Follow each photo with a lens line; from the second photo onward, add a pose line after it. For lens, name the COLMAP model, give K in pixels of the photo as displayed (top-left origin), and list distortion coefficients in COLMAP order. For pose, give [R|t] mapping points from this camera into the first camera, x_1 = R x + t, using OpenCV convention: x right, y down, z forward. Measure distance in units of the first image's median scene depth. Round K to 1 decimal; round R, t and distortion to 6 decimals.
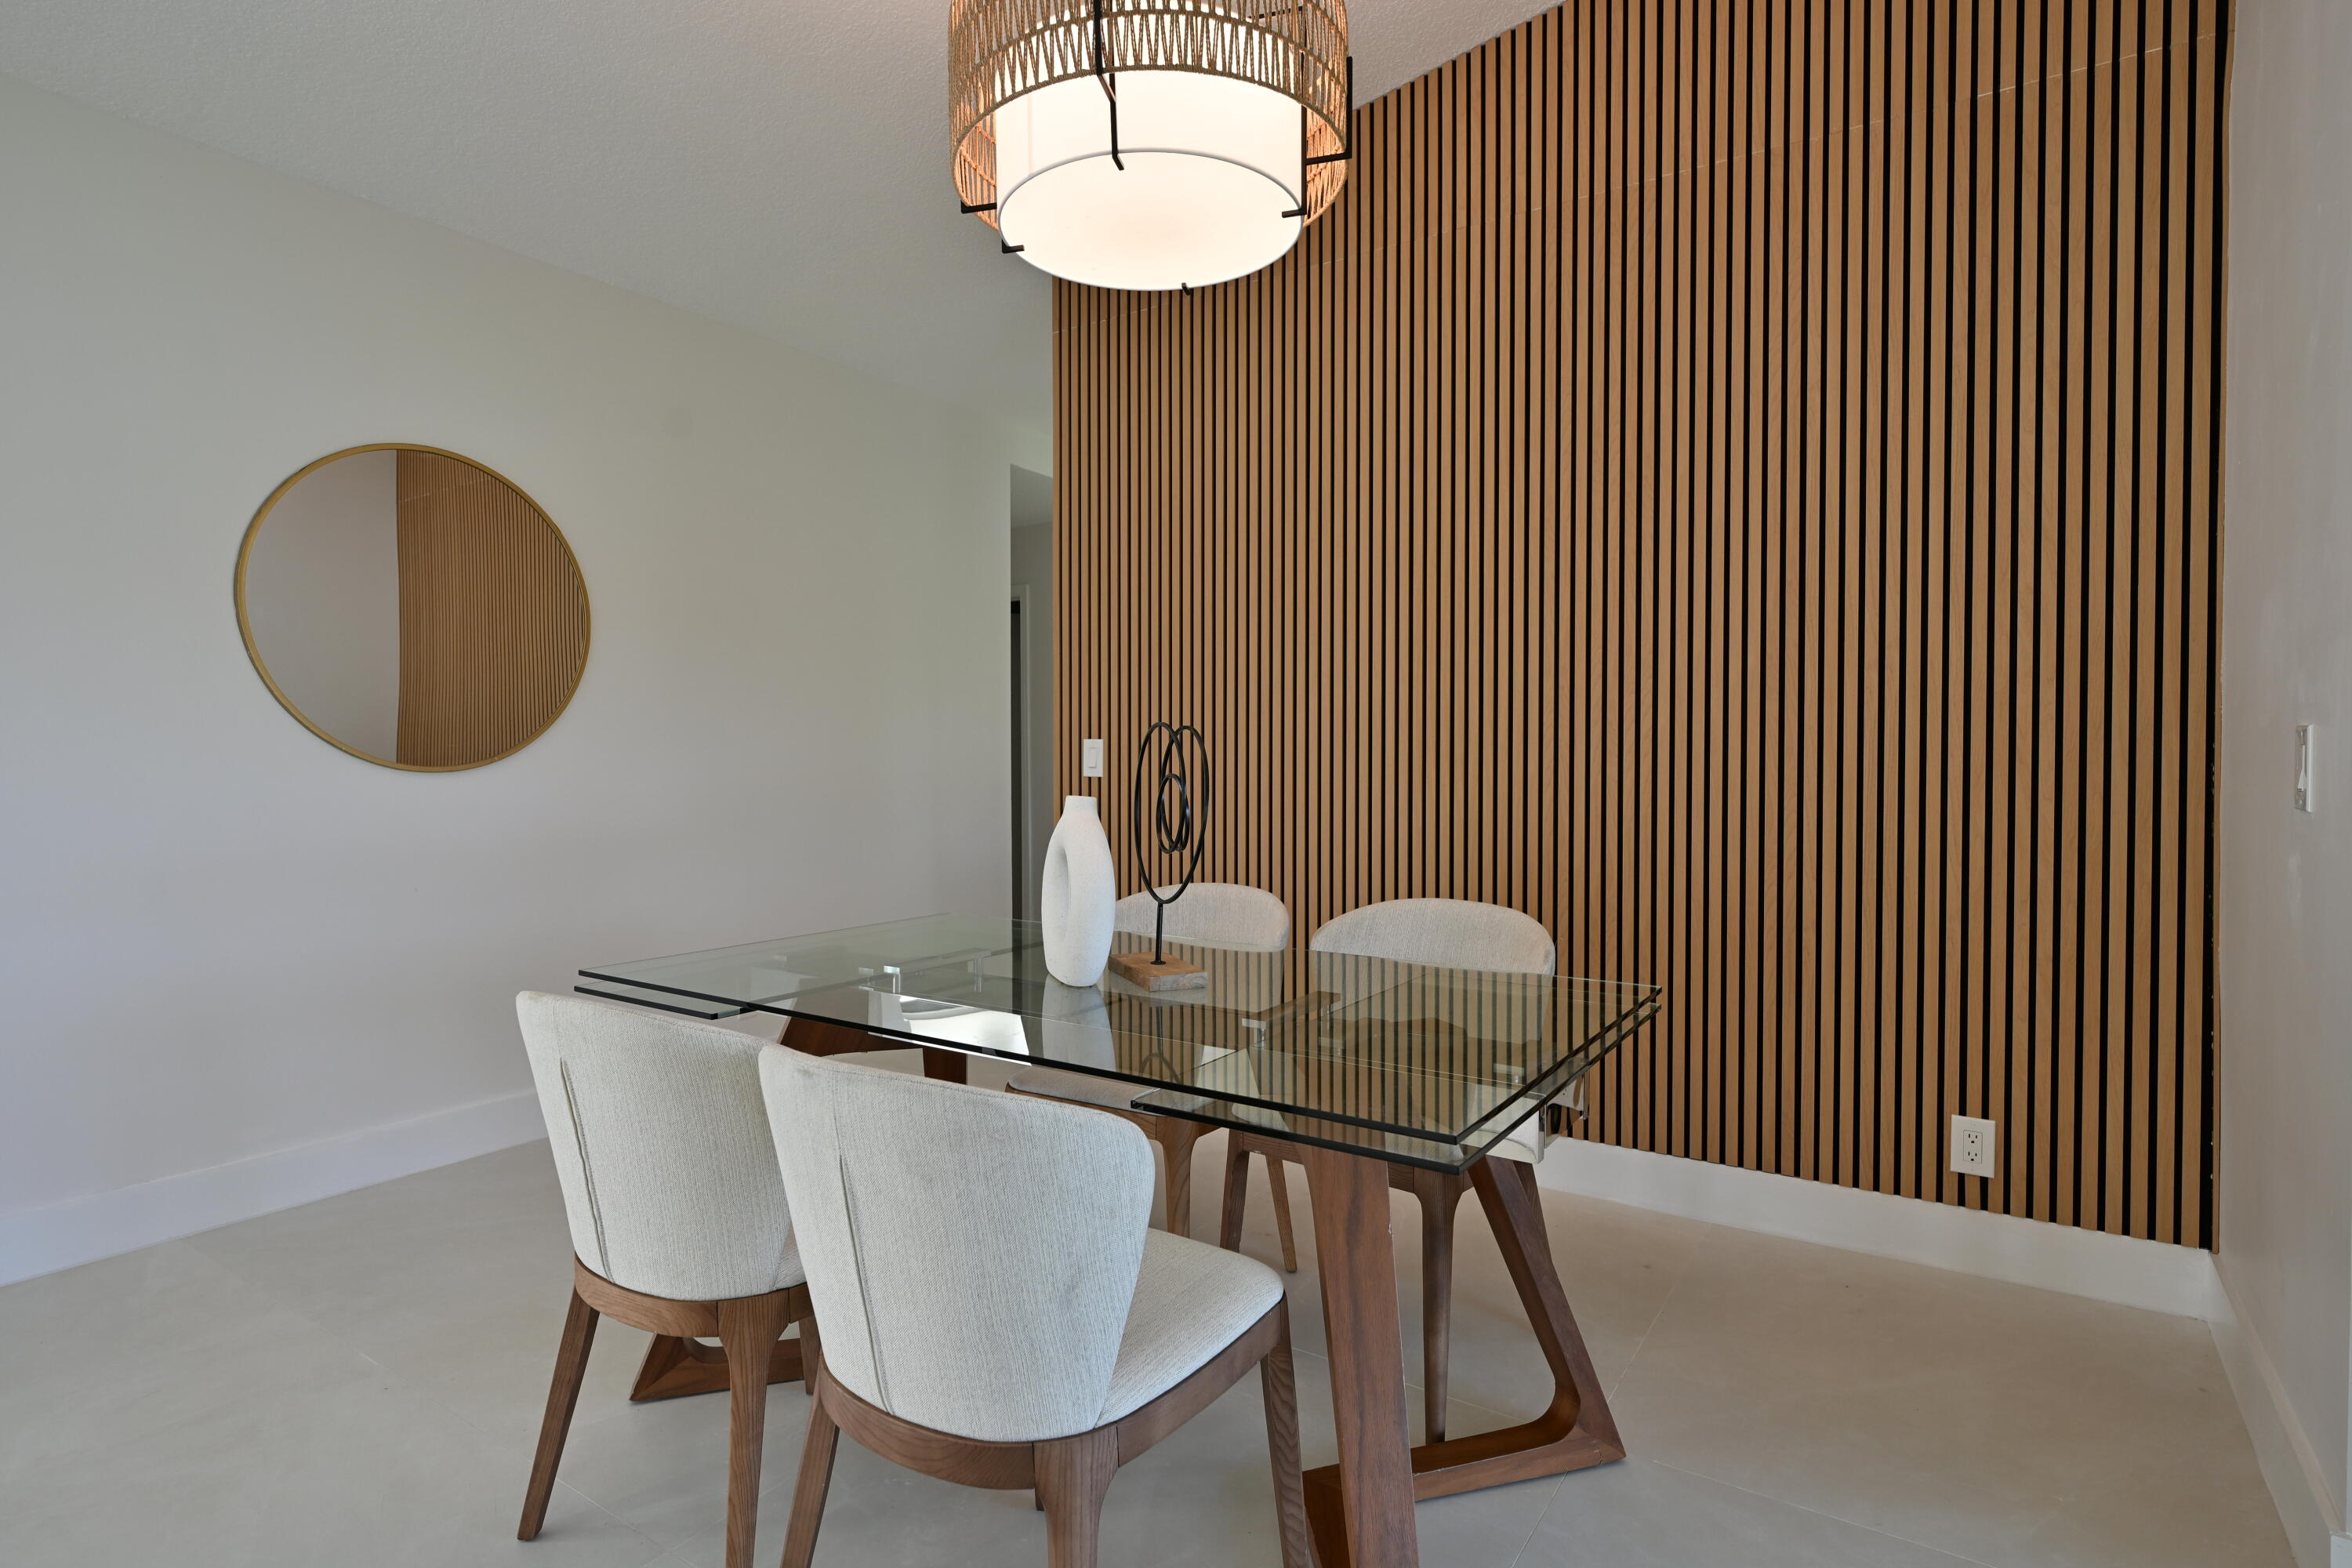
lens RADIAL K [[1160.9, 0, 1171.9], [0, 1160.9, 779.0], [0, 0, 1]] dist [-0.000459, 0.000500]
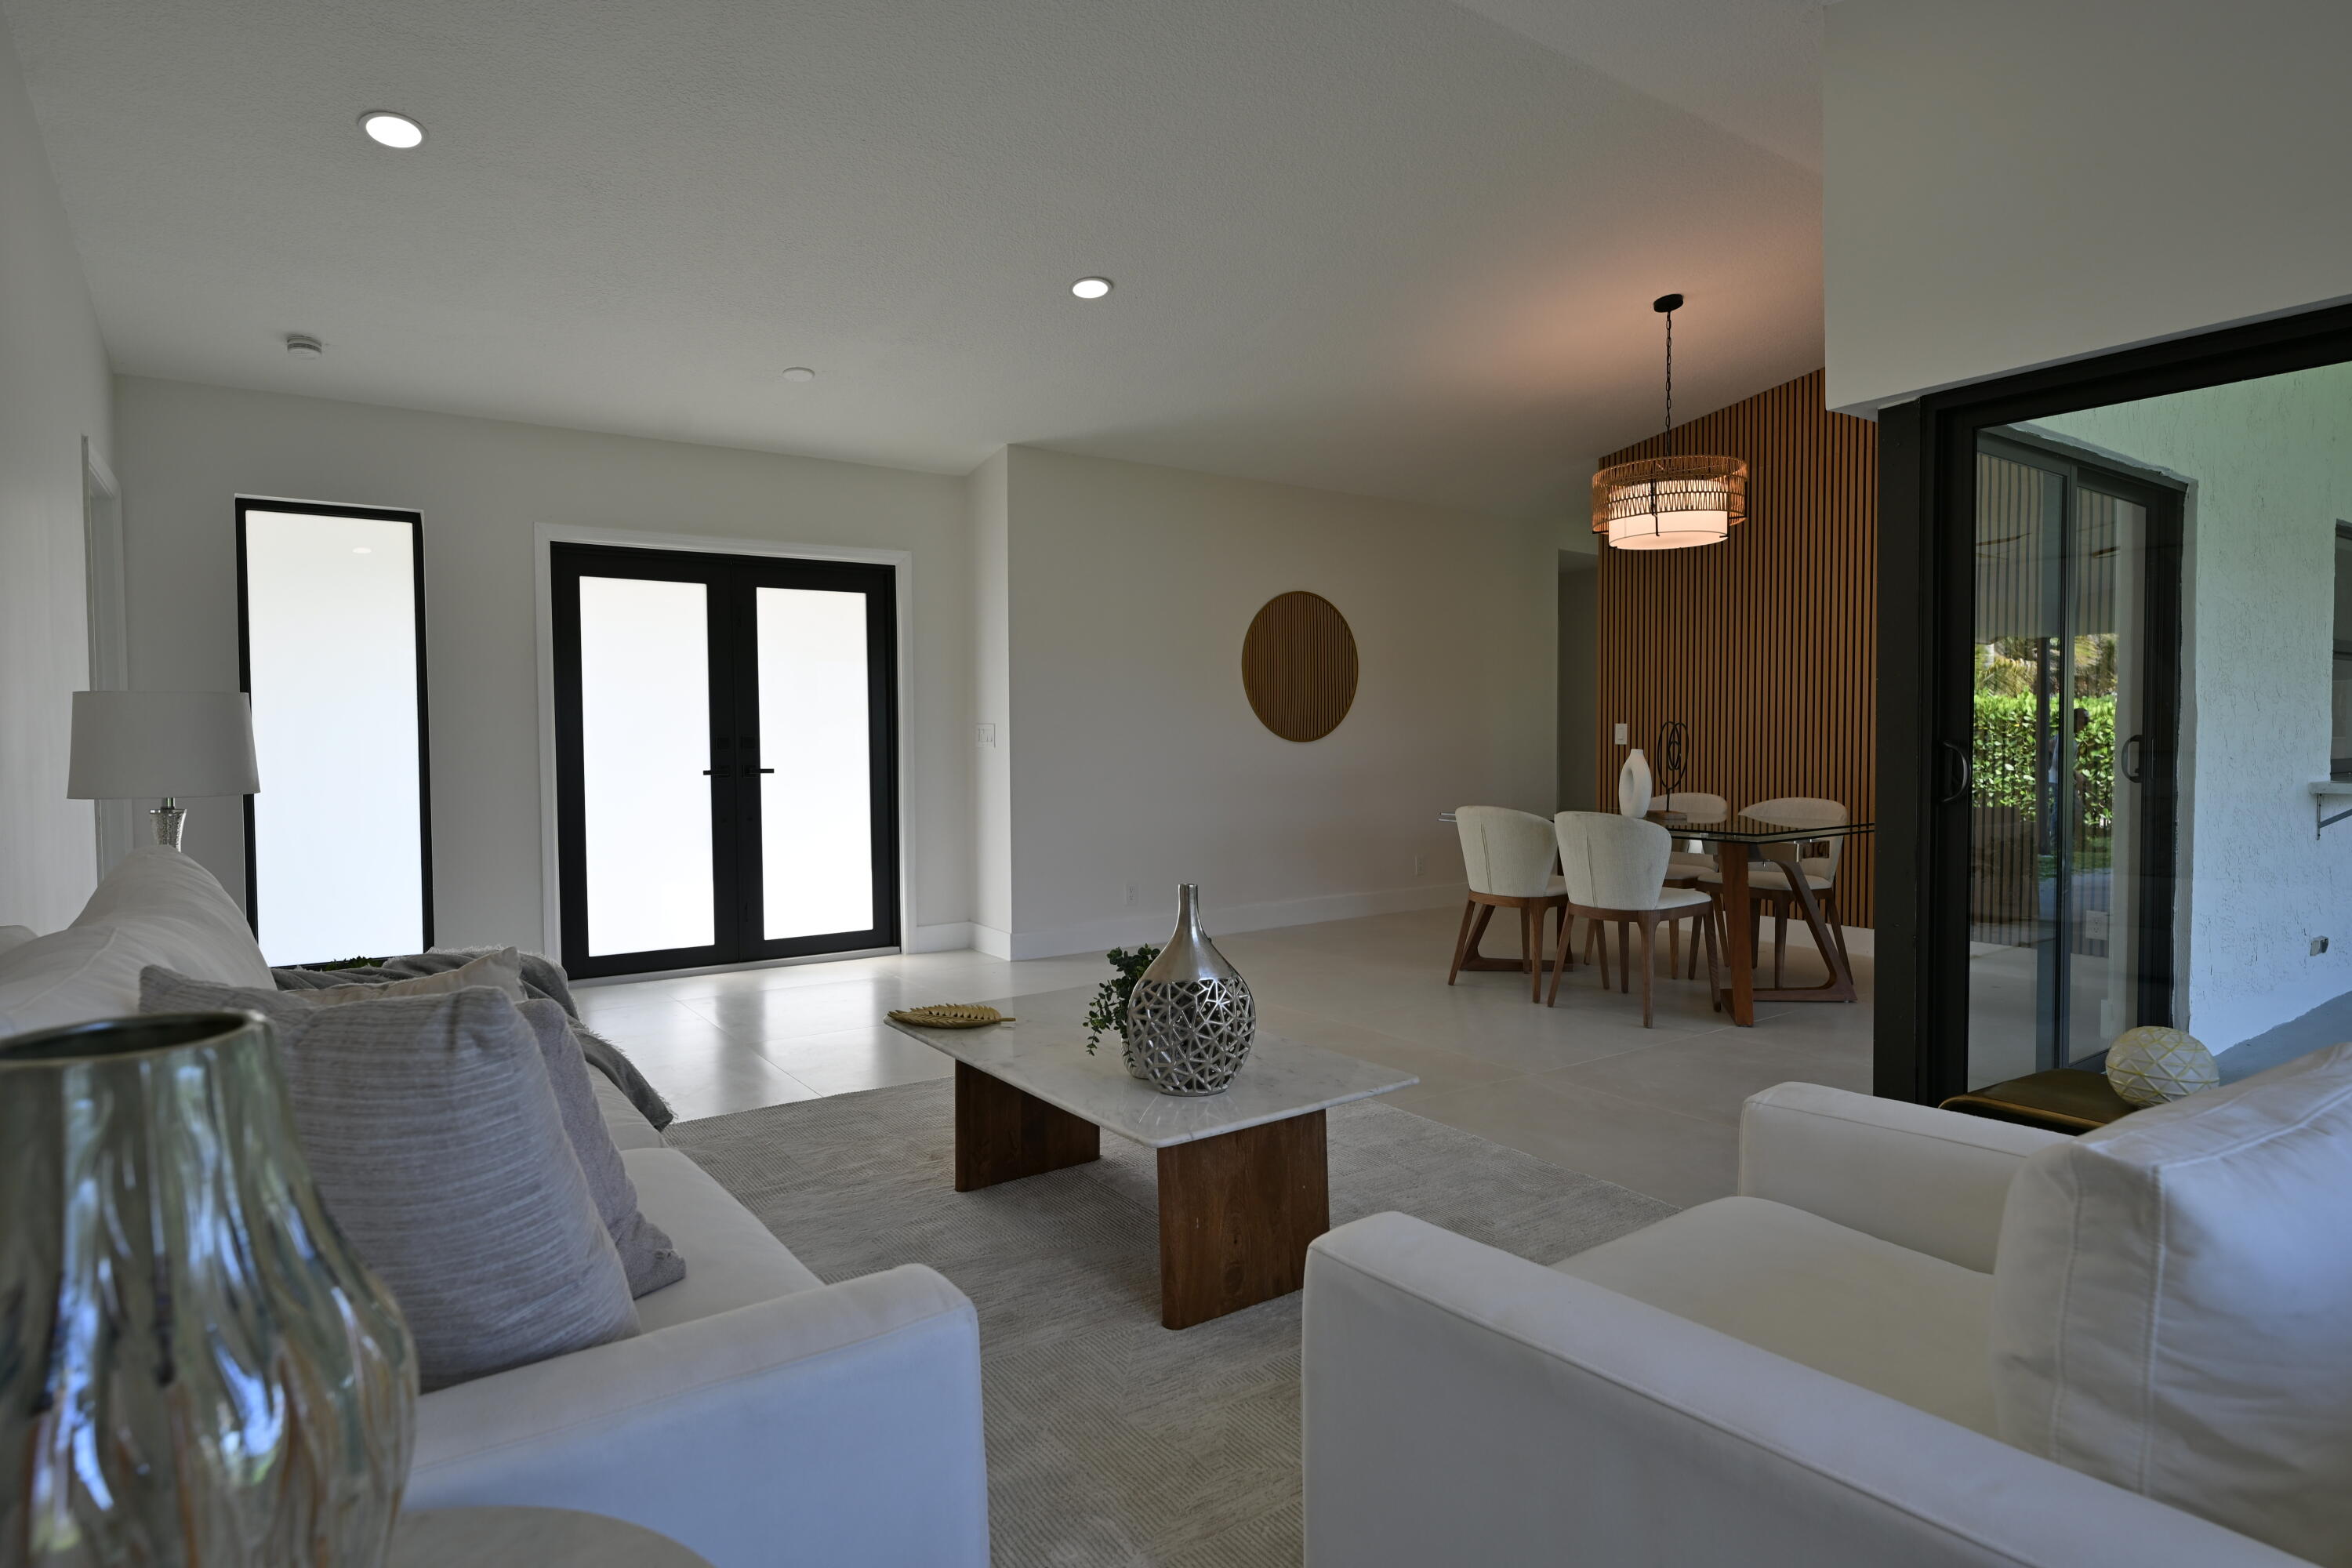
lens RADIAL K [[1236.1, 0, 1176.8], [0, 1236.1, 788.3], [0, 0, 1]] dist [-0.005438, -0.000550]
pose [[0.933101, 0.010113, -0.359472, -0.047643], [-0.000125, 0.999614, 0.027798, 0.026245], [0.359614, -0.025893, 0.932742, -2.195518]]
